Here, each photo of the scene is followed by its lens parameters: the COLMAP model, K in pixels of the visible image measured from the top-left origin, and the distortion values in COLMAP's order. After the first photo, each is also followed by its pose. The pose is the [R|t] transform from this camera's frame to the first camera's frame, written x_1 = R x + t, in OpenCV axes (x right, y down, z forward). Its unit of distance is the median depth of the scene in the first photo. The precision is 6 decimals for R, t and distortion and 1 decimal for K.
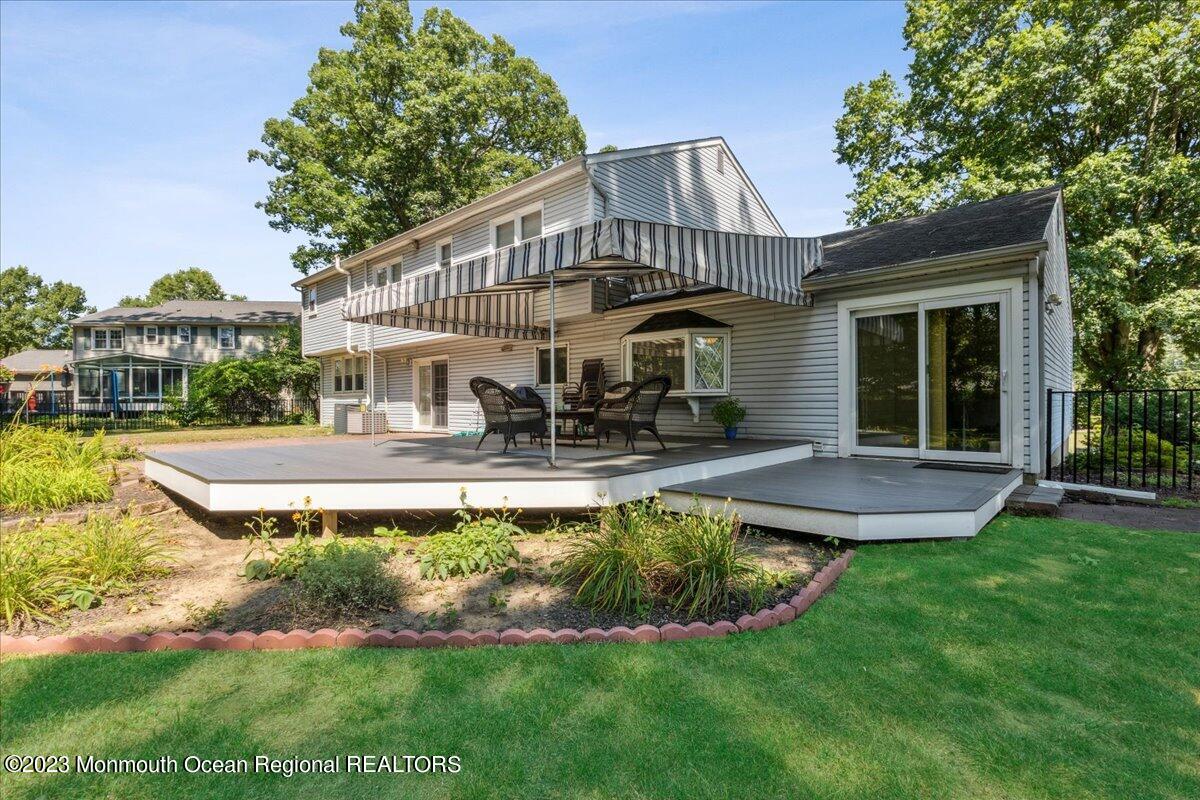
lens RADIAL K [[537.7, 0, 600.8], [0, 537.7, 404.4], [0, 0, 1]] dist [-0.003435, -0.000110]
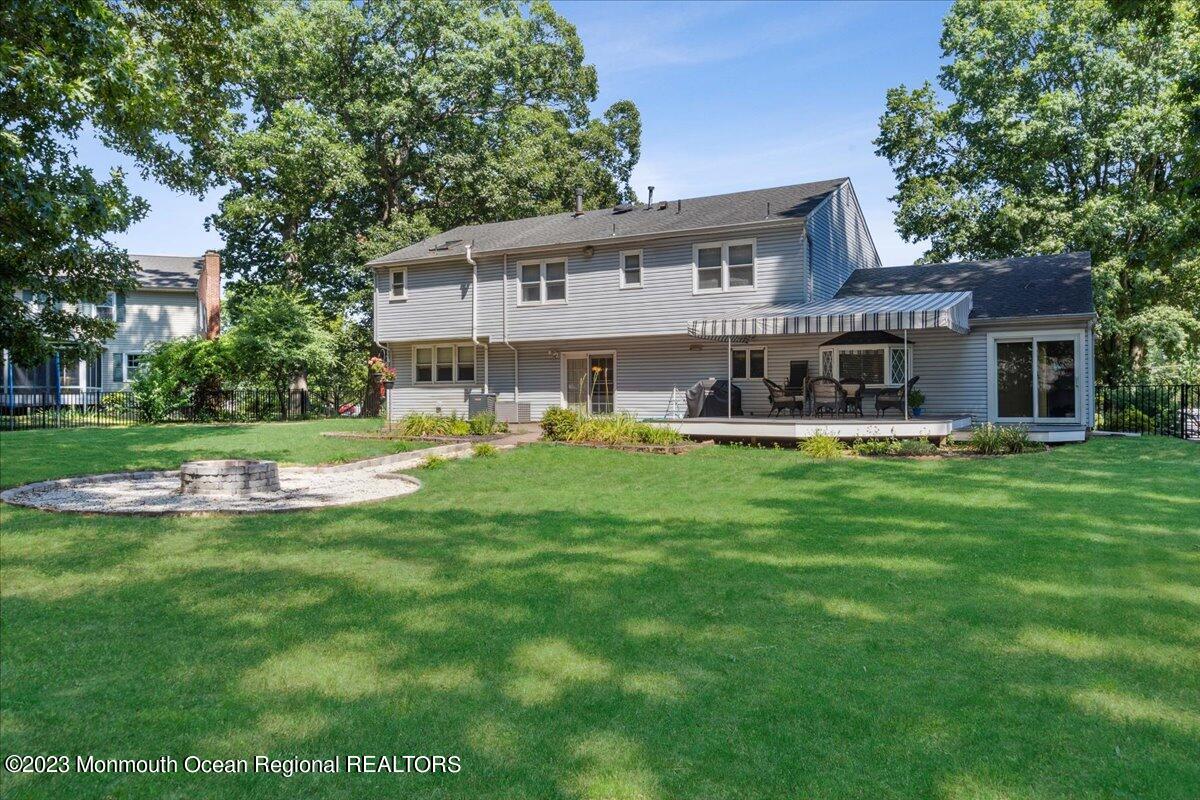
lens RADIAL K [[866.3, 0, 600.0], [0, 866.3, 400.0], [0, 0, 1]] dist [-0.008622, 0.000220]
pose [[0.969805, 0.002547, 0.243867, -0.655897], [-0.001502, 0.999989, -0.004472, 0.015835], [-0.243875, 0.003970, 0.969798, -0.626741]]
